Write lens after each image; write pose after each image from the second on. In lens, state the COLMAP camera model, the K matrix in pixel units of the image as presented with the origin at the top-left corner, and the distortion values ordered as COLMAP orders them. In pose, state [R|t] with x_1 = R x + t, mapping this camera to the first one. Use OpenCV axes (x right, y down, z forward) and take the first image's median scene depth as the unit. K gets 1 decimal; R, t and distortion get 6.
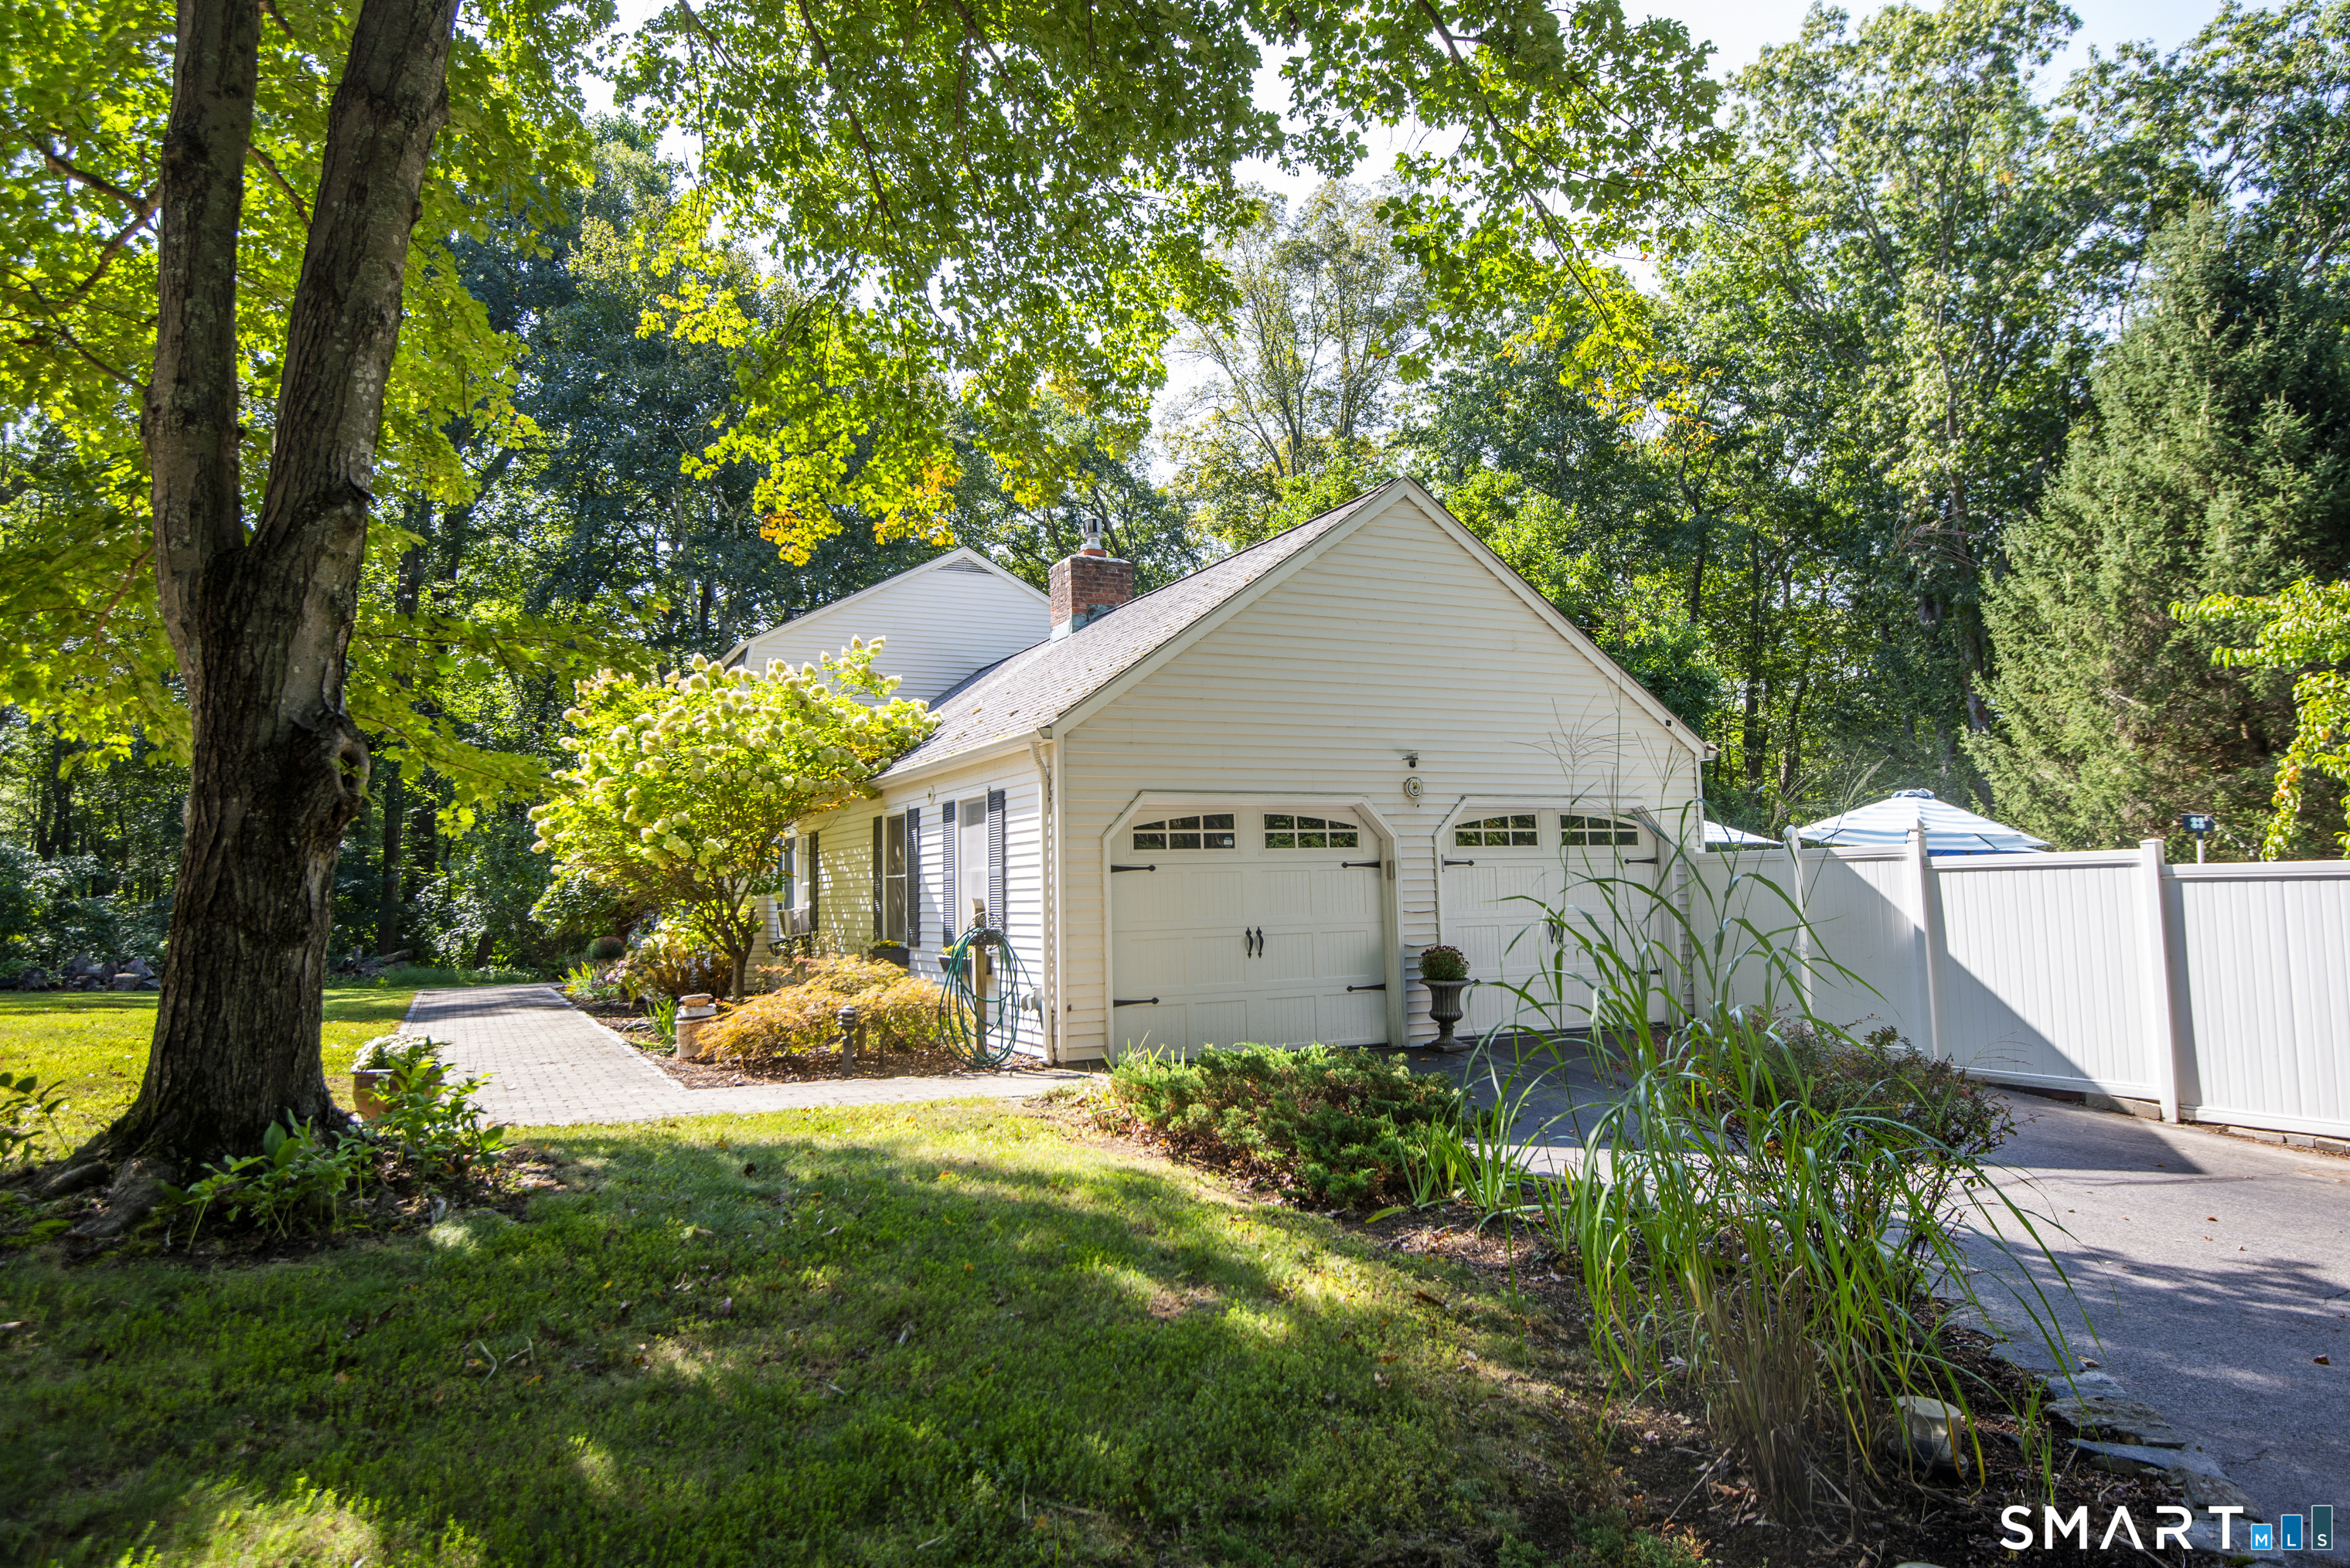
lens RADIAL K [[1498.2, 0, 1175.0], [0, 1498.2, 784.0], [0, 0, 1]] dist [-0.005922, -0.002110]
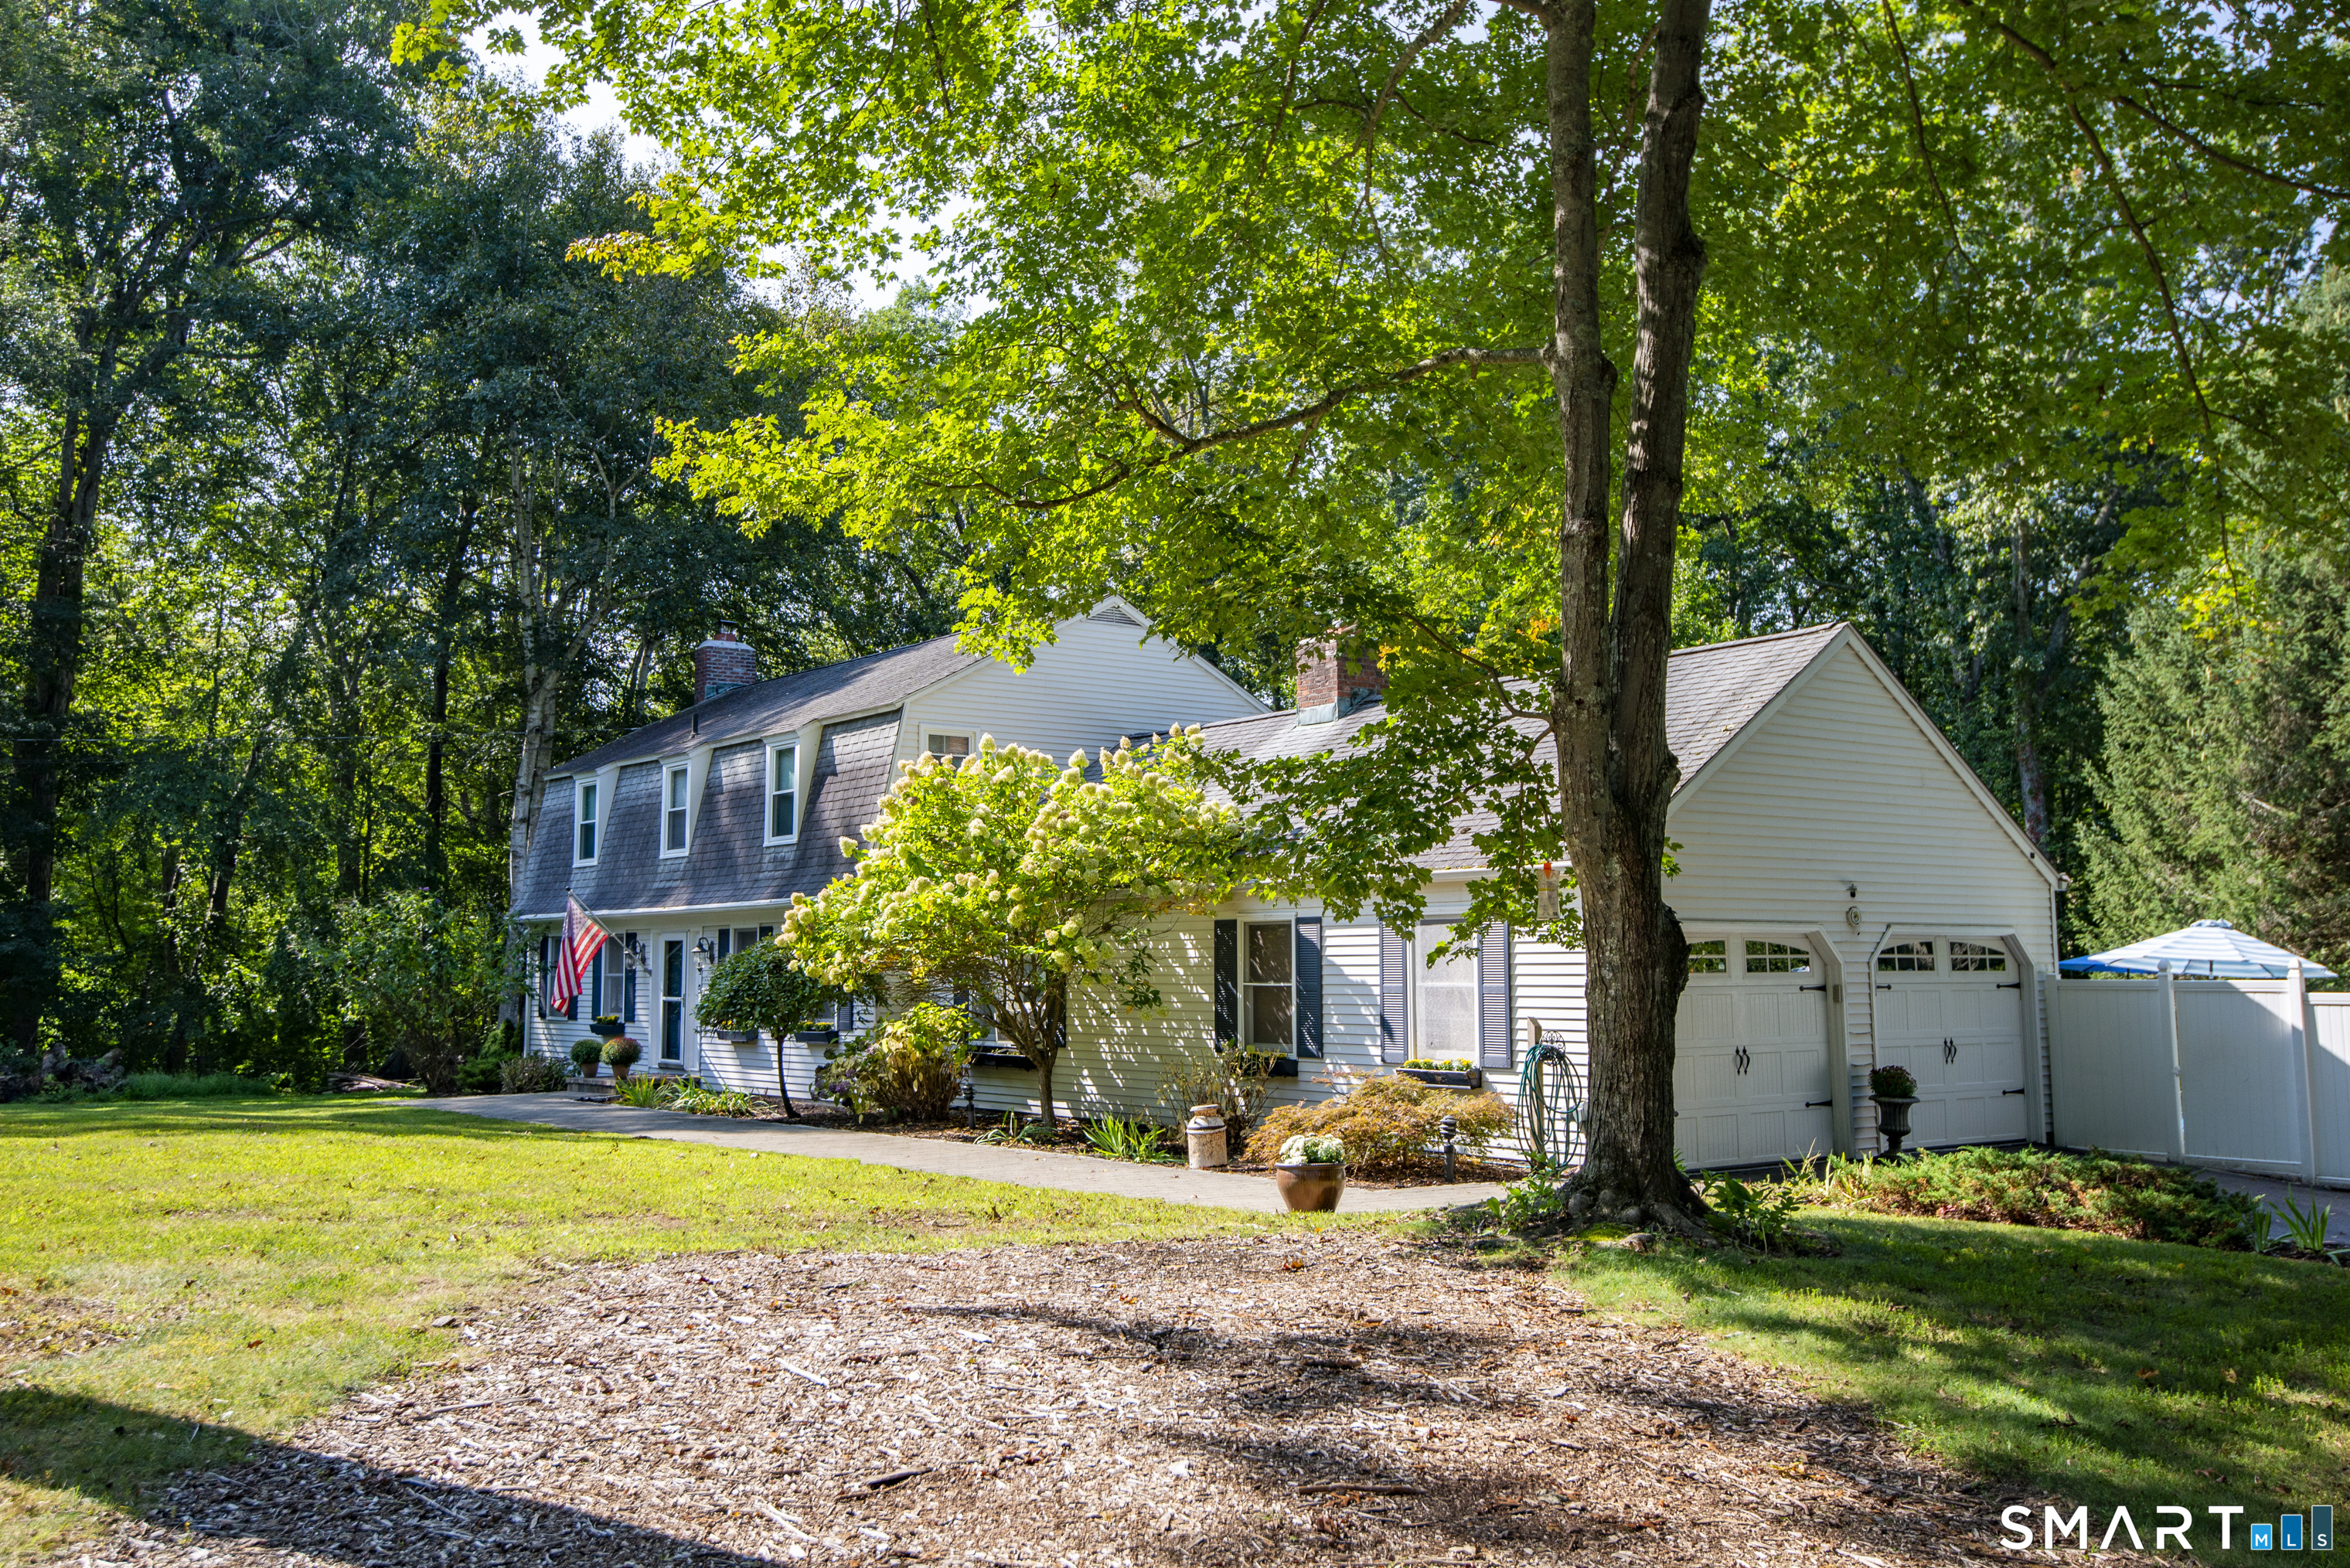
lens RADIAL K [[2137.7, 0, 1175.0], [0, 2137.7, 784.0], [0, 0, 1]] dist [0.010807, 0.012131]
pose [[0.981262, 0.035634, 0.189356, -0.417041], [-0.032936, 0.999306, -0.017379, -0.034089], [-0.189844, 0.010817, 0.981755, -0.280166]]
